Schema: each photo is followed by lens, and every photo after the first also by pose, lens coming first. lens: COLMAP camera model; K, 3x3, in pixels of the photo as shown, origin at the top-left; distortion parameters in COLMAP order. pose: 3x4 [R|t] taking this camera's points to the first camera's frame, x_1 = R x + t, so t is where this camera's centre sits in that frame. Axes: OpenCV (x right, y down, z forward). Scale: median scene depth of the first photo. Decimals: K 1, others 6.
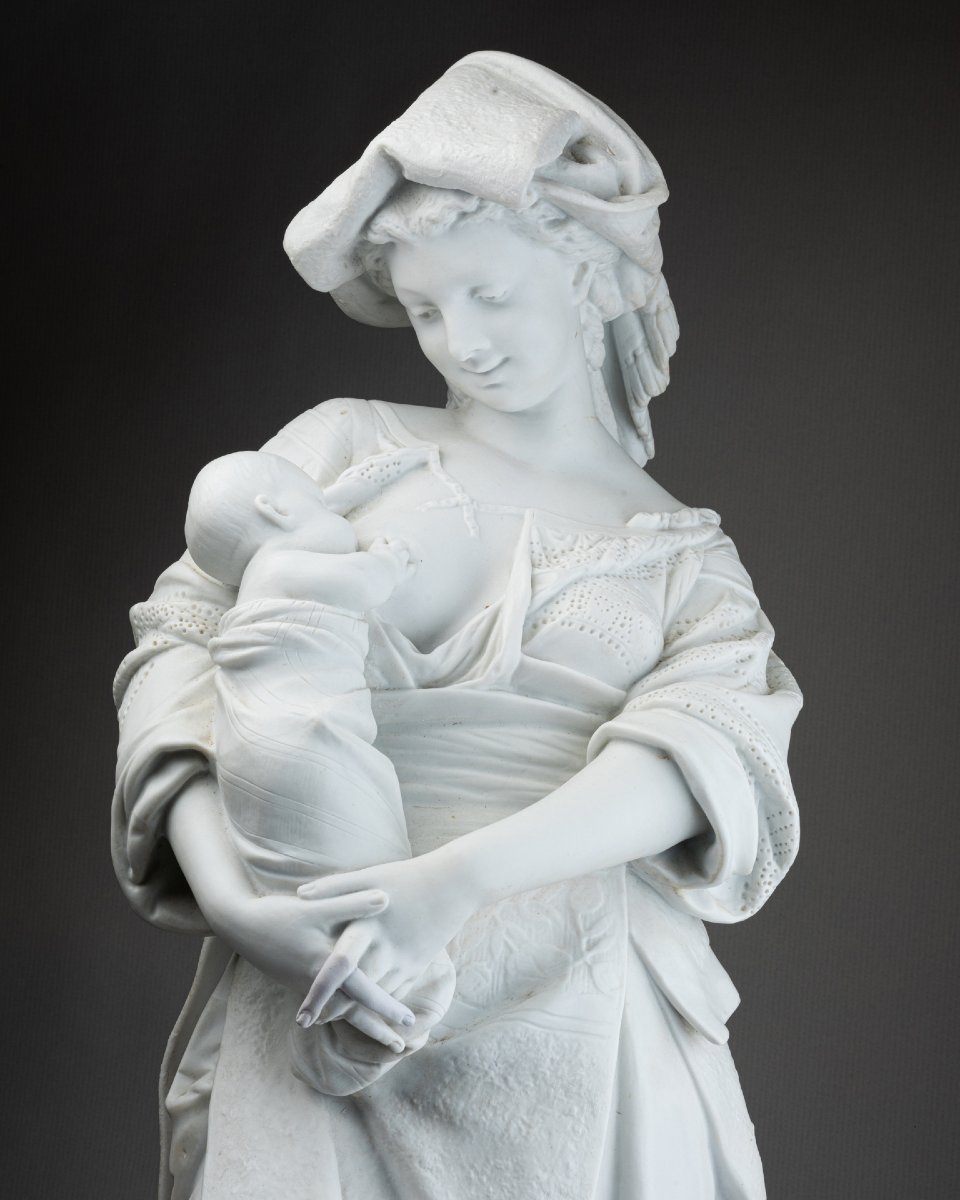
lens RADIAL K [[4096.0, 0, 480.0], [0, 4096.0, 600.0], [0, 0, 1]] dist [0.165842, 2.342575]
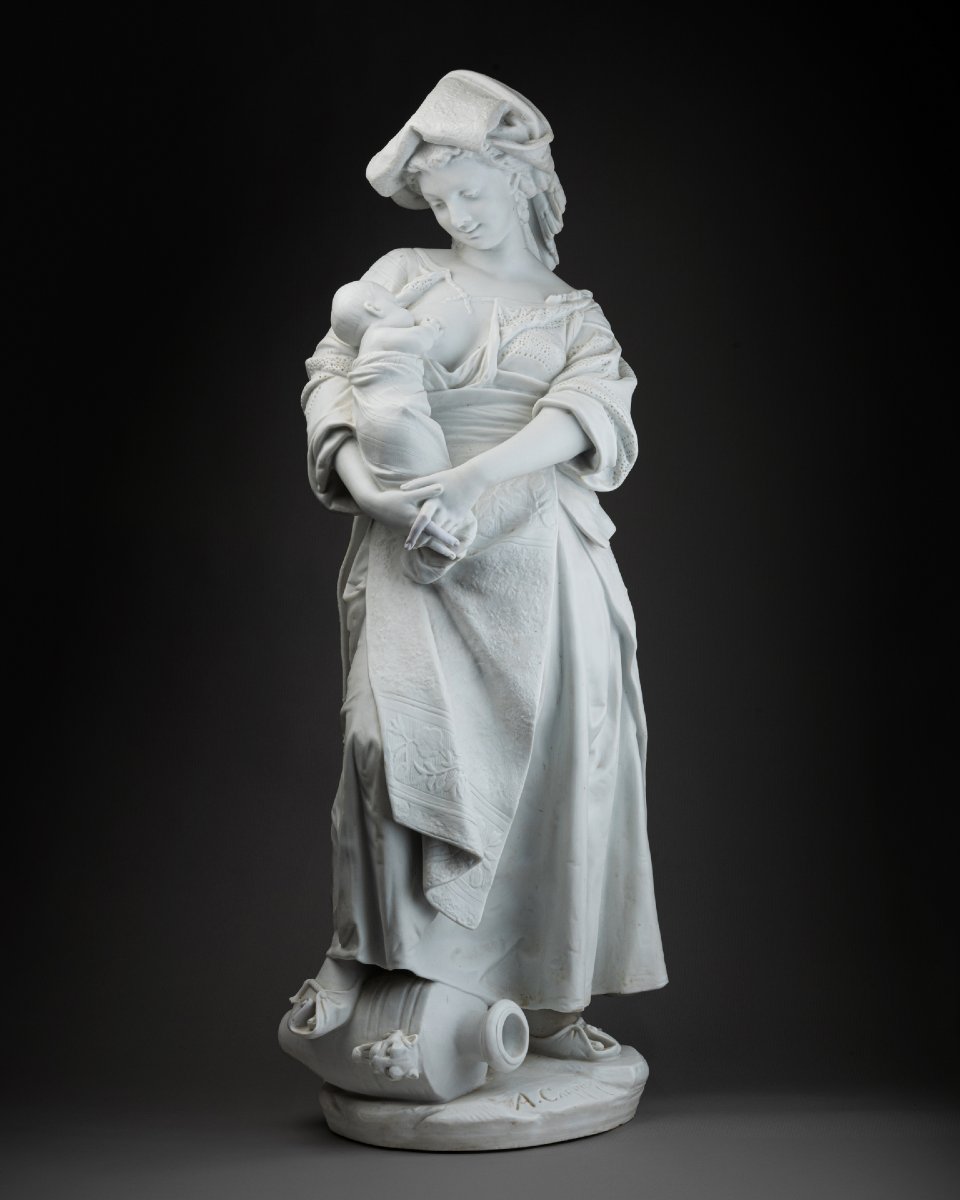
lens RADIAL K [[4096.0, 0, 480.0], [0, 4096.0, 600.0], [0, 0, 1]] dist [0.165842, 2.342575]
pose [[0.997234, -0.074037, -0.006501, 0.006108], [0.074308, 0.994921, 0.067901, -0.011981], [0.001440, -0.068196, 0.997671, -1.072632]]
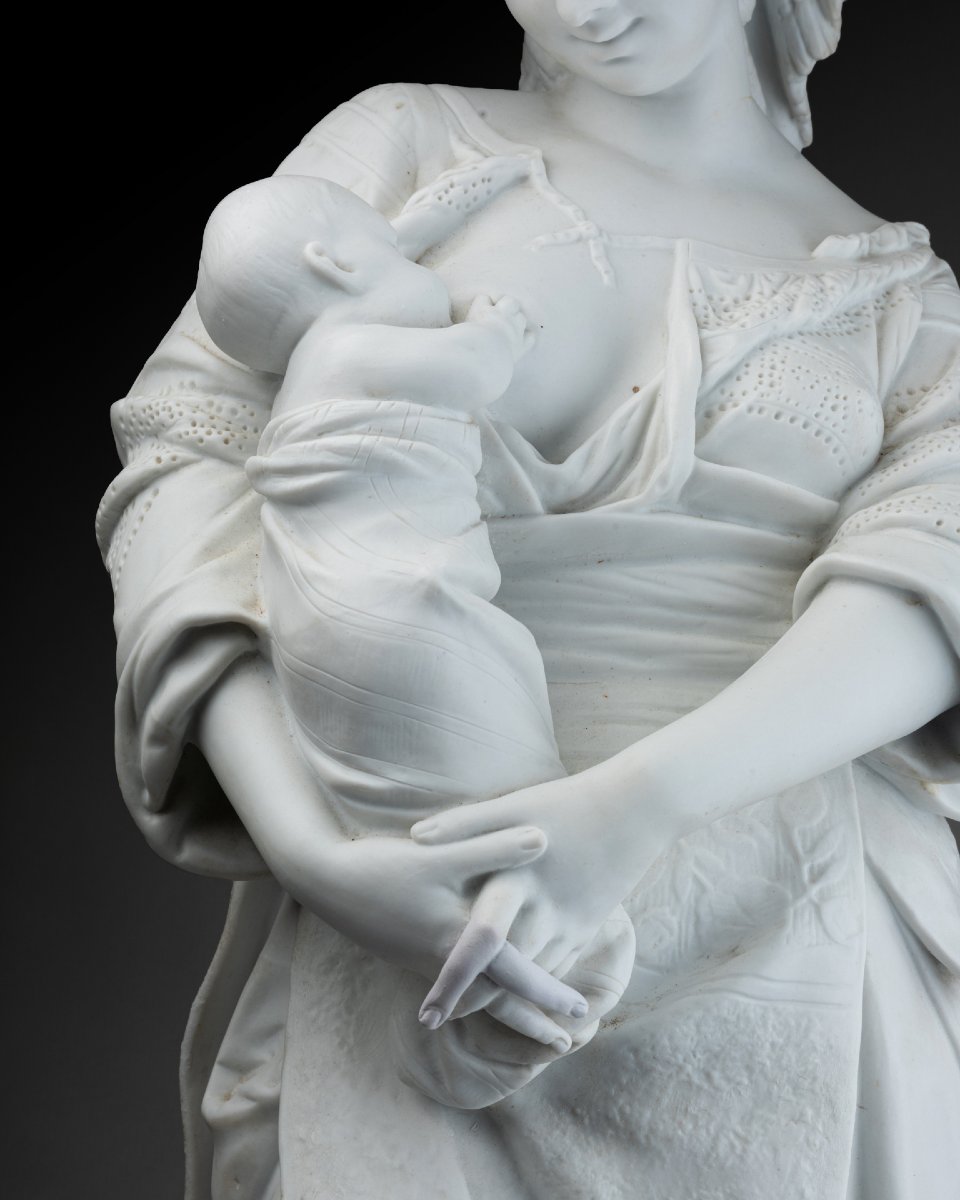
lens RADIAL K [[4329.2, 0, 478.8], [0, 4329.2, 668.1], [0, 0, 1]] dist [0.281027, 0.325730]
pose [[0.997229, -0.044006, 0.059978, -0.071153], [0.037105, 0.993051, 0.111681, -0.034388], [-0.064476, -0.109146, 0.991932, 0.269467]]
